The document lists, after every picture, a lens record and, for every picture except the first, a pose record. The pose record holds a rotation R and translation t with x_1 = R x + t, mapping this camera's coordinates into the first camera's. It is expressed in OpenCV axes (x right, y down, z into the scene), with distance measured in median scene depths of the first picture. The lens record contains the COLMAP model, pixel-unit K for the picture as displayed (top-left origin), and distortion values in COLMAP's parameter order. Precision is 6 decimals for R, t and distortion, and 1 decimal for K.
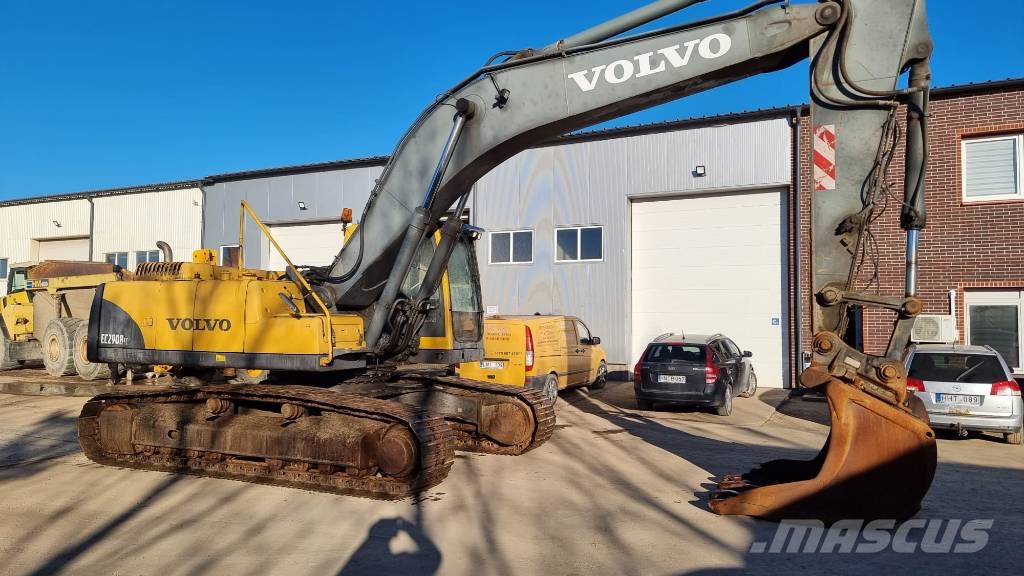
lens RADIAL K [[715.4, 0, 521.0], [0, 715.4, 295.5], [0, 0, 1]] dist [0.062298, -0.025199]
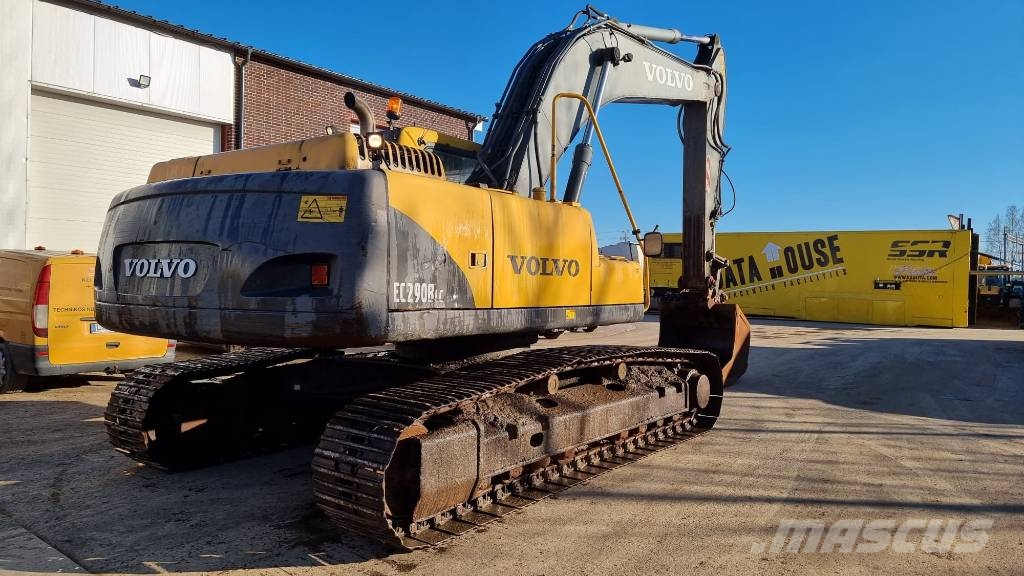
lens RADIAL K [[715.4, 0, 513.6], [0, 715.4, 280.2], [0, 0, 1]] dist [0.062298, -0.025199]
pose [[0.201586, -0.007370, 0.979443, -1.087316], [-0.049304, 0.998628, 0.017662, 0.042694], [-0.978229, -0.051851, 0.200946, 0.899999]]
